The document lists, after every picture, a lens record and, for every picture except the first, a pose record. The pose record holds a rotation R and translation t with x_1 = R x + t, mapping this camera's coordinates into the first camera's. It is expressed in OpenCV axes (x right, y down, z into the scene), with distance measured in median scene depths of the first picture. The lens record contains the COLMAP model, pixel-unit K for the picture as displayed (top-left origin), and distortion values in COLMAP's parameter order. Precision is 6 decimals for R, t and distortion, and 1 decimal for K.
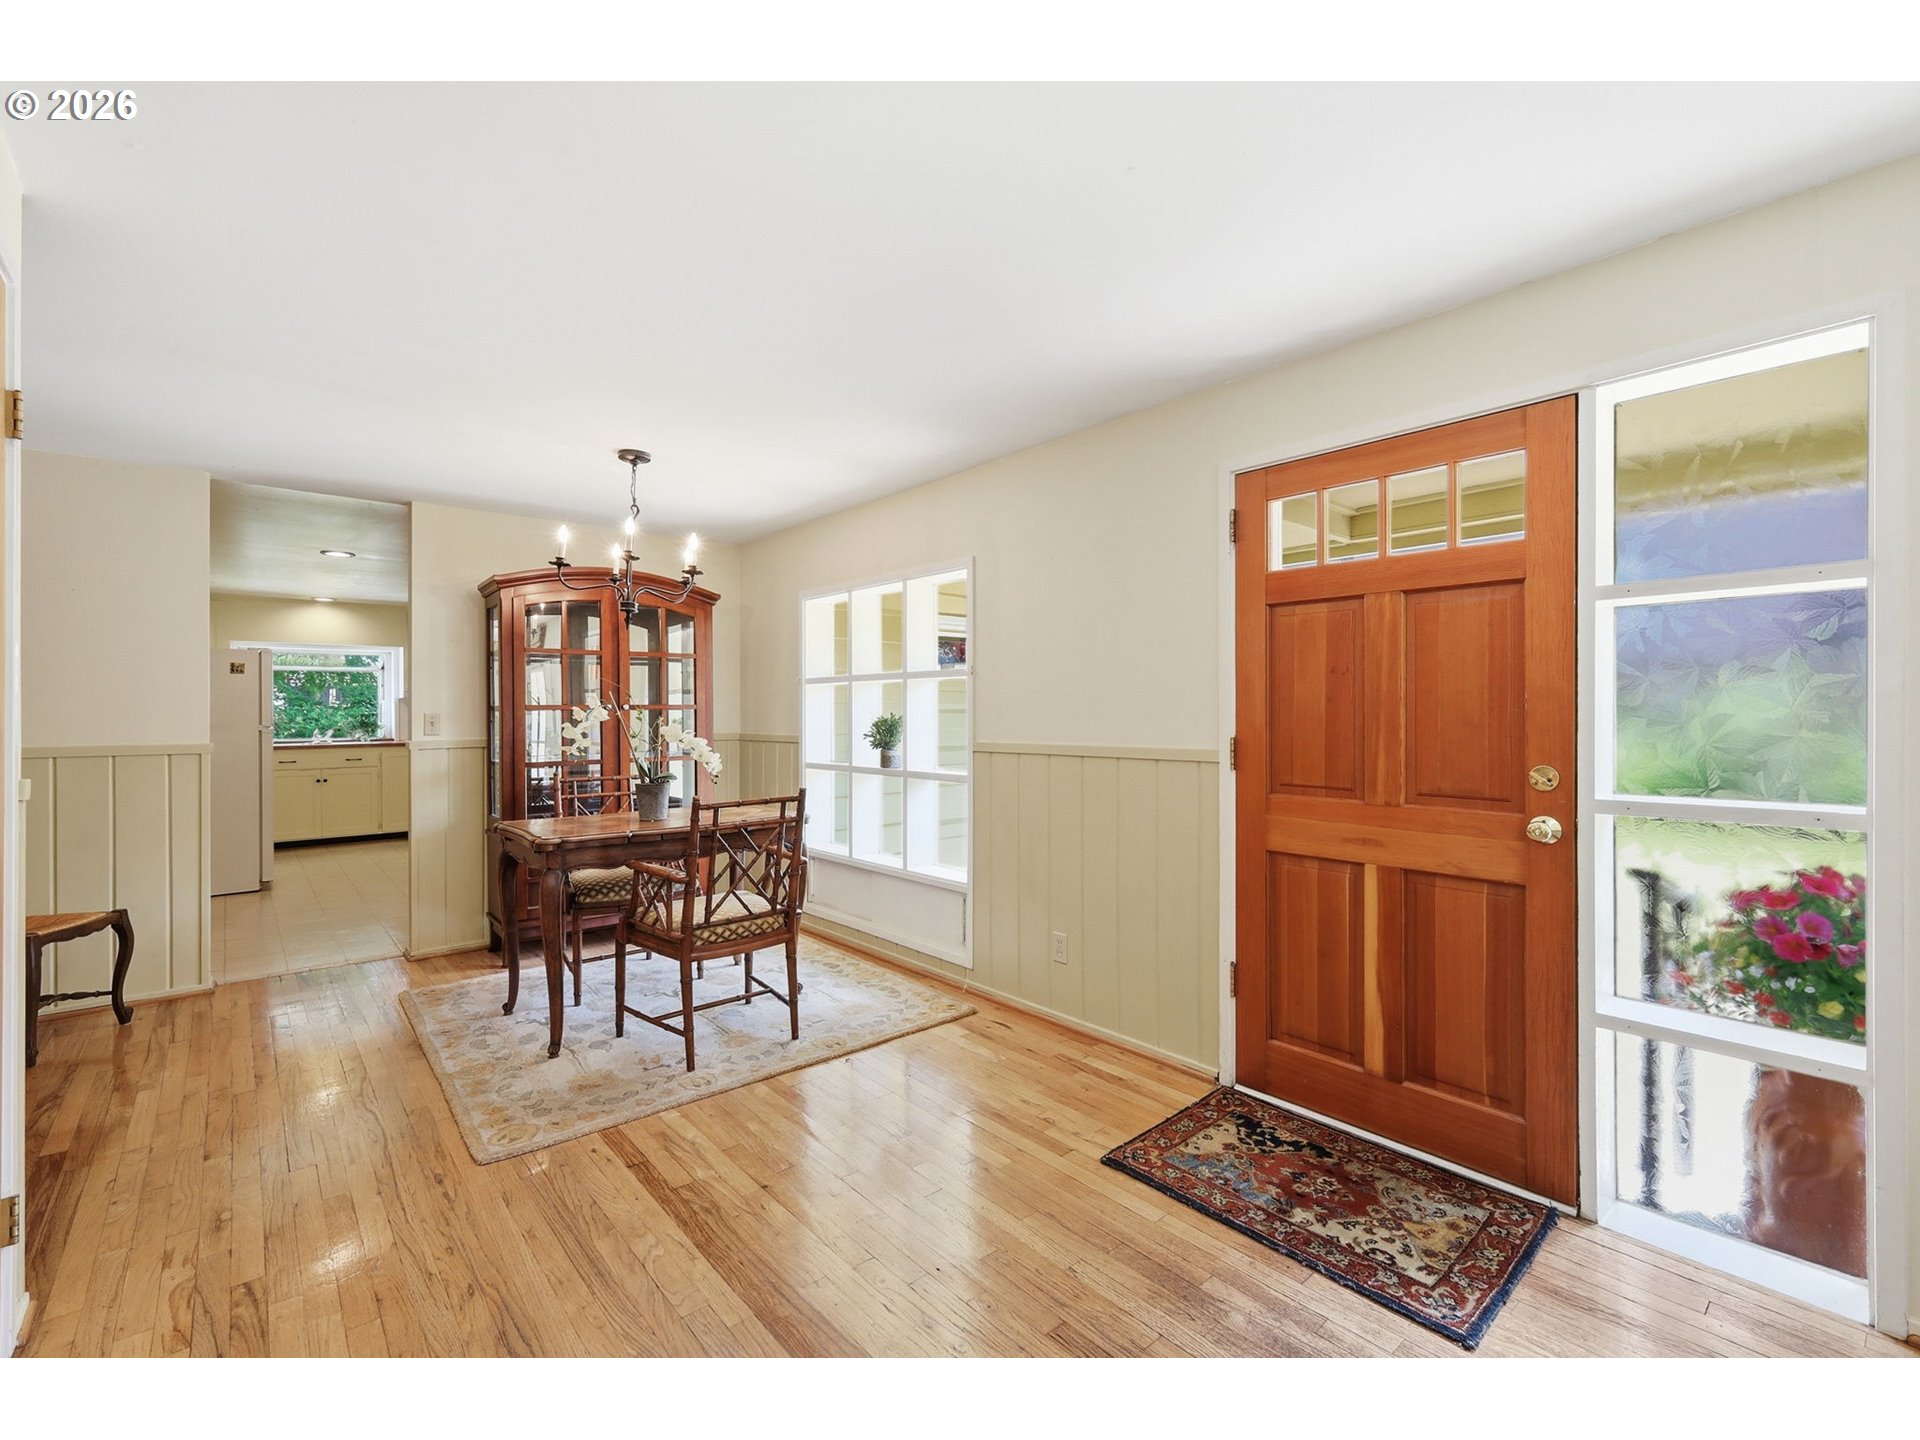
lens RADIAL K [[848.2, 0, 959.2], [0, 848.2, 711.0], [0, 0, 1]] dist [0.003448, 0.000218]
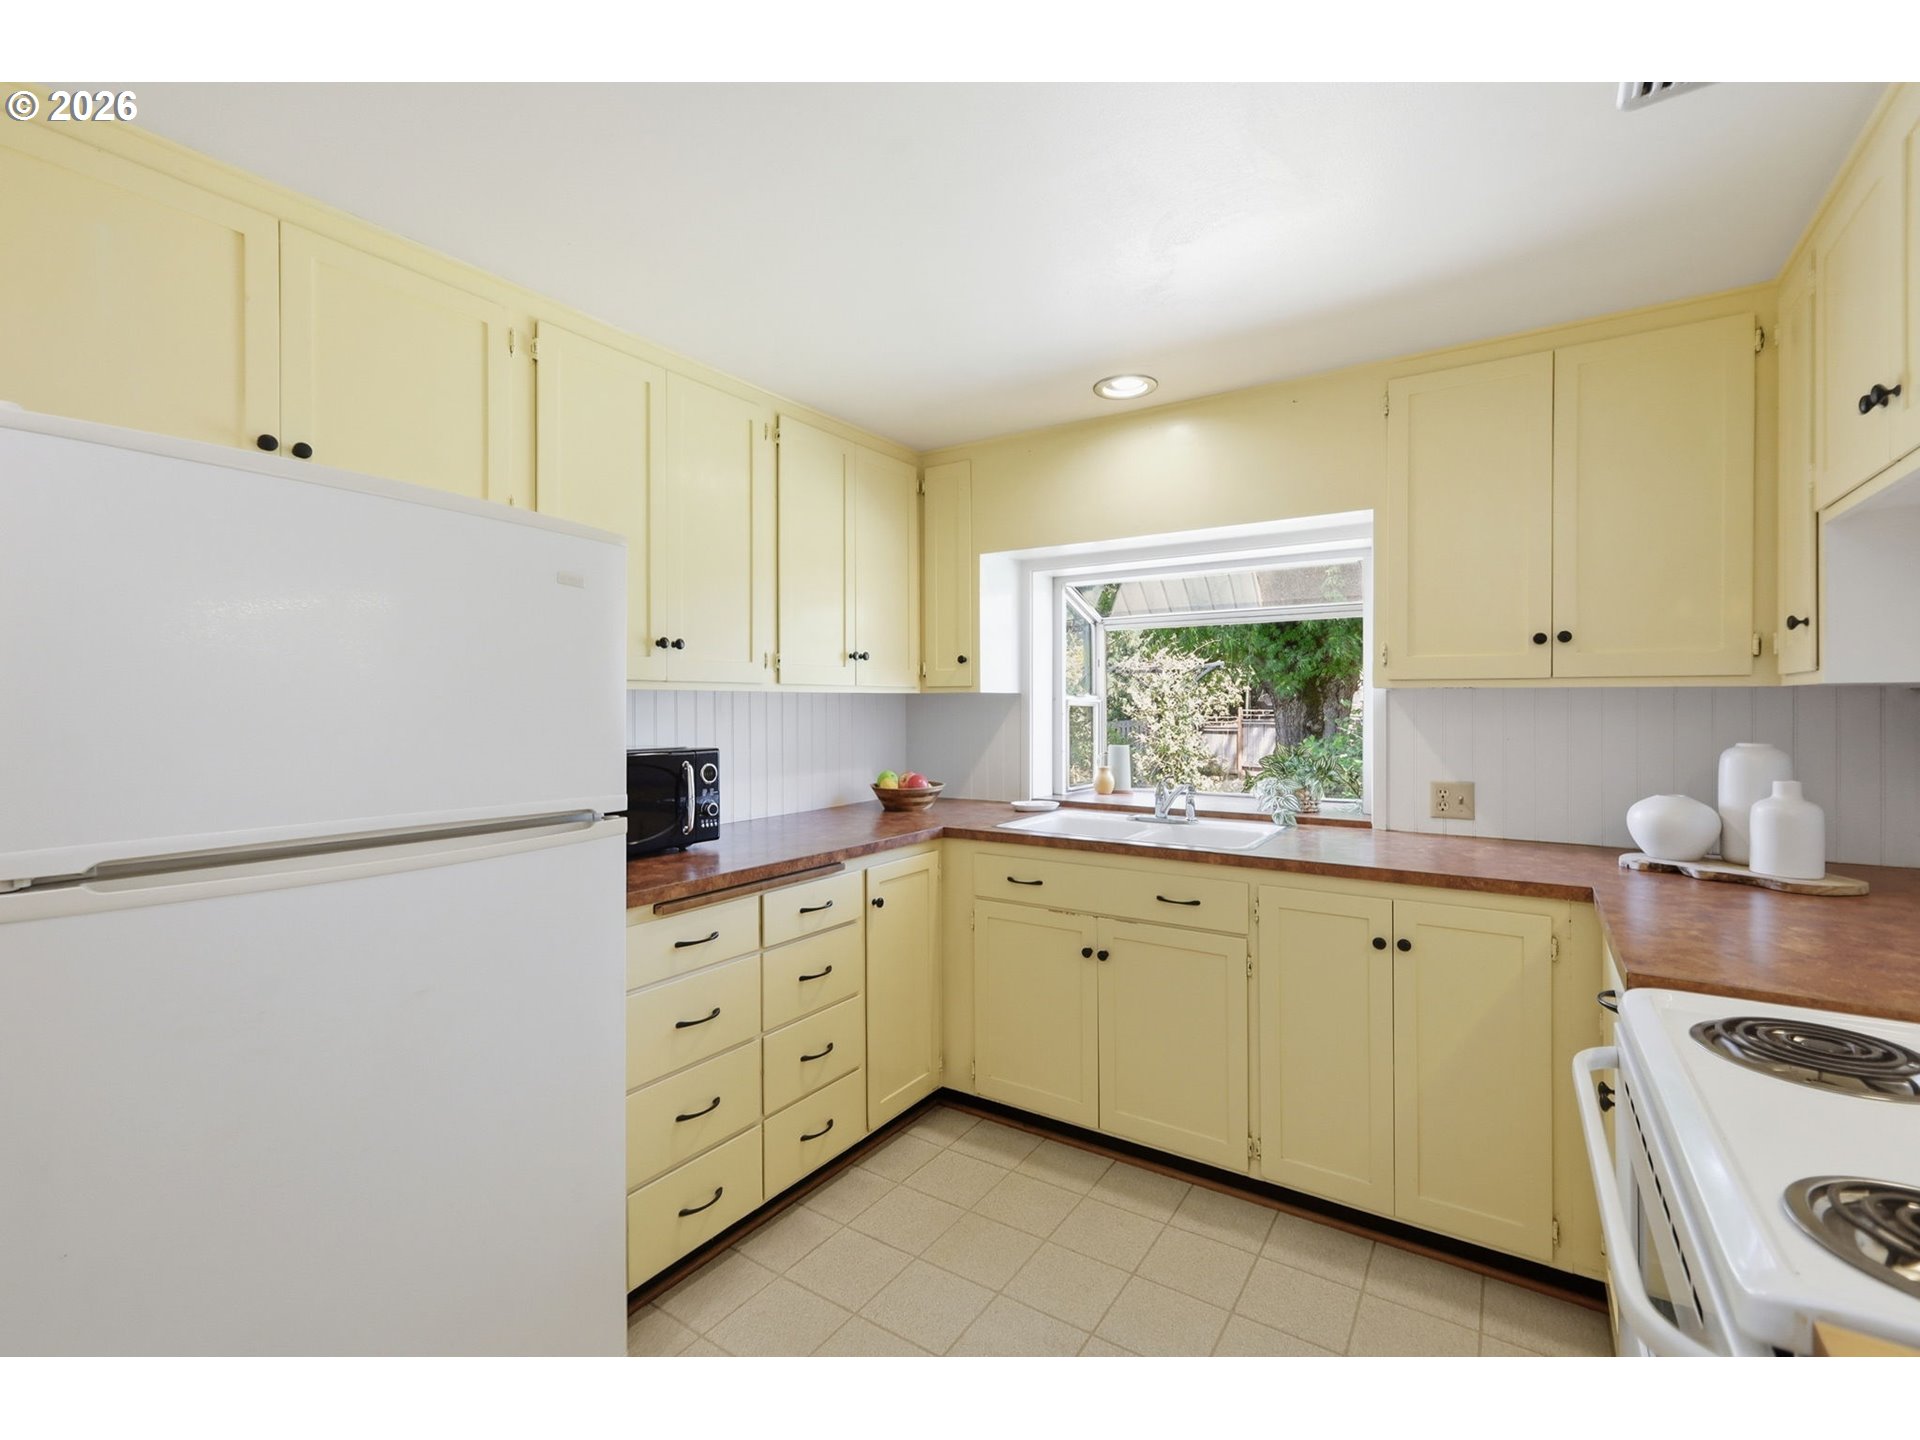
lens RADIAL K [[848.2, 0, 971.3], [0, 848.2, 706.8], [0, 0, 1]] dist [0.003448, 0.000218]
pose [[0.265563, 0.010477, -0.964036, -0.982145], [-0.000479, 0.999942, 0.010735, -0.023855], [0.964093, -0.002389, 0.265553, 1.859187]]
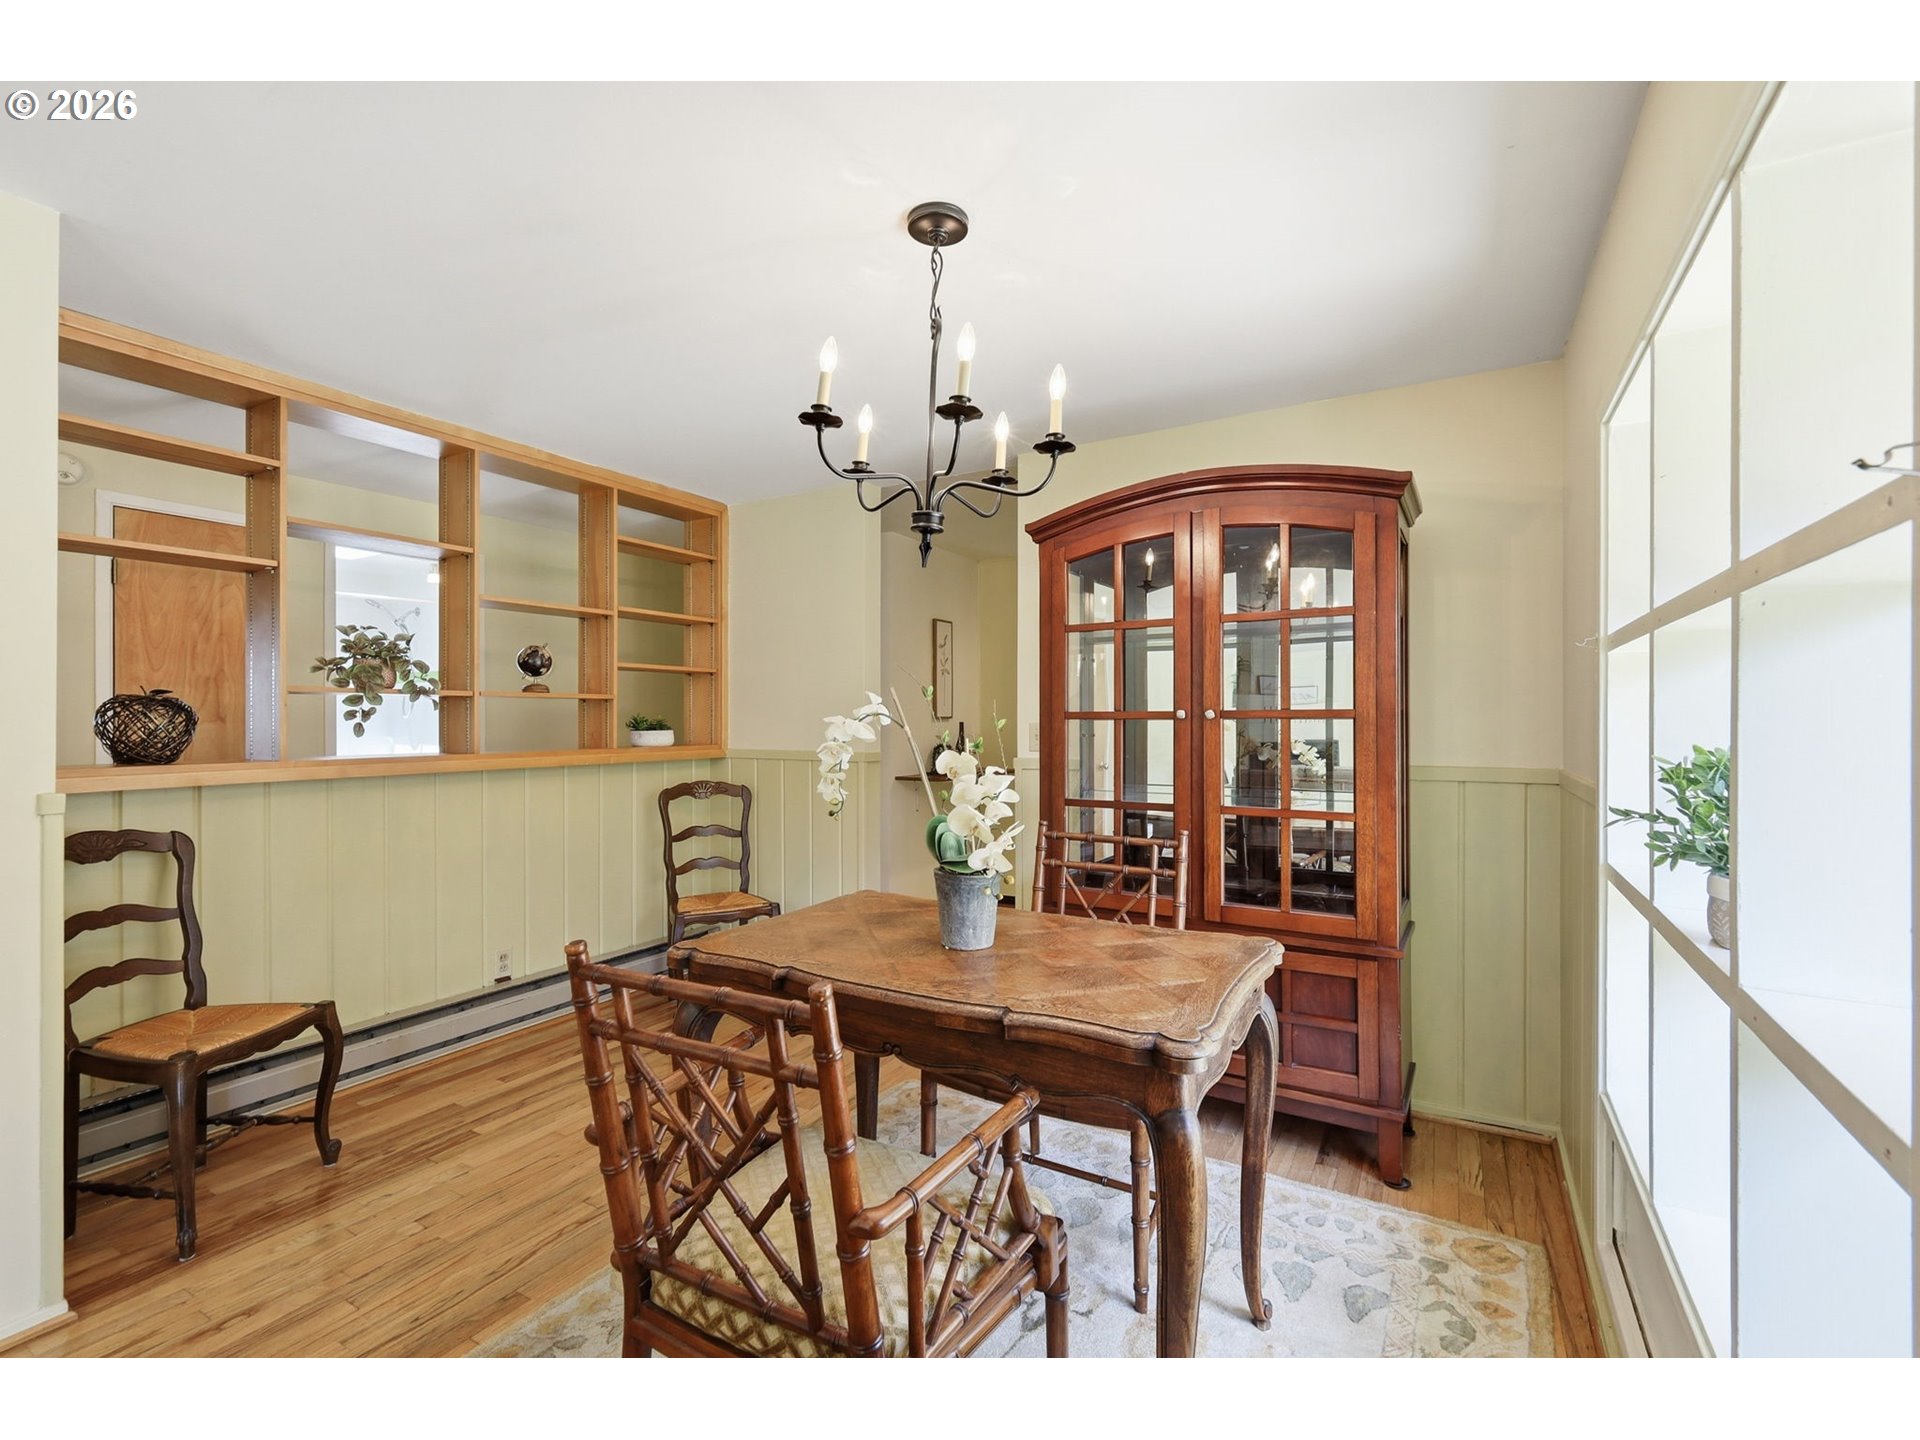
lens RADIAL K [[848.2, 0, 960.2], [0, 848.2, 718.5], [0, 0, 1]] dist [0.003448, 0.000218]
pose [[0.323635, 0.003803, -0.946174, 0.098420], [0.002330, 0.999986, 0.004816, -0.005241], [0.946179, -0.003763, 0.323622, 0.800997]]
